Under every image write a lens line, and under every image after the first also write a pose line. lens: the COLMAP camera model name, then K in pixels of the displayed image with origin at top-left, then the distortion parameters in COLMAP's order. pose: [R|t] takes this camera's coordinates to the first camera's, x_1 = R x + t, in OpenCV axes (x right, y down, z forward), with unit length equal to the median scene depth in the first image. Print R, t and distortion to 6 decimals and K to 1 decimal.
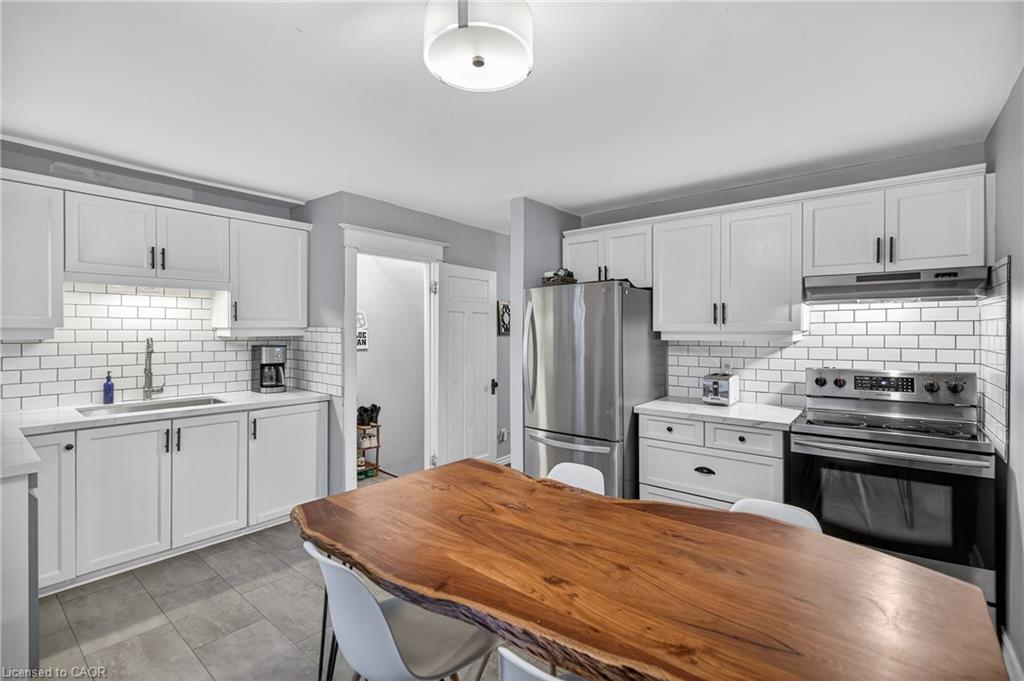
lens RADIAL K [[466.4, 0, 511.2], [0, 466.4, 335.7], [0, 0, 1]] dist [-0.002128, -0.000088]
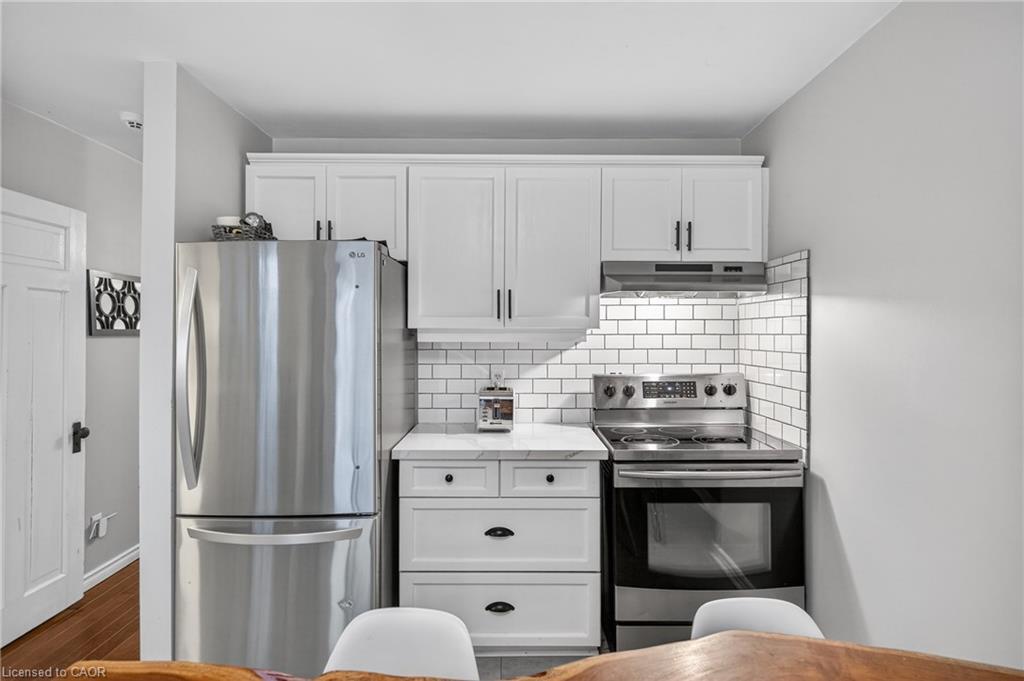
lens RADIAL K [[534.4, 0, 510.0], [0, 534.4, 333.7], [0, 0, 1]] dist [0.004928, 0.000385]
pose [[0.770069, 0.003942, 0.637948, -0.069712], [0.002889, 0.999949, -0.009666, 0.005734], [-0.637954, 0.009286, 0.770019, 0.362575]]
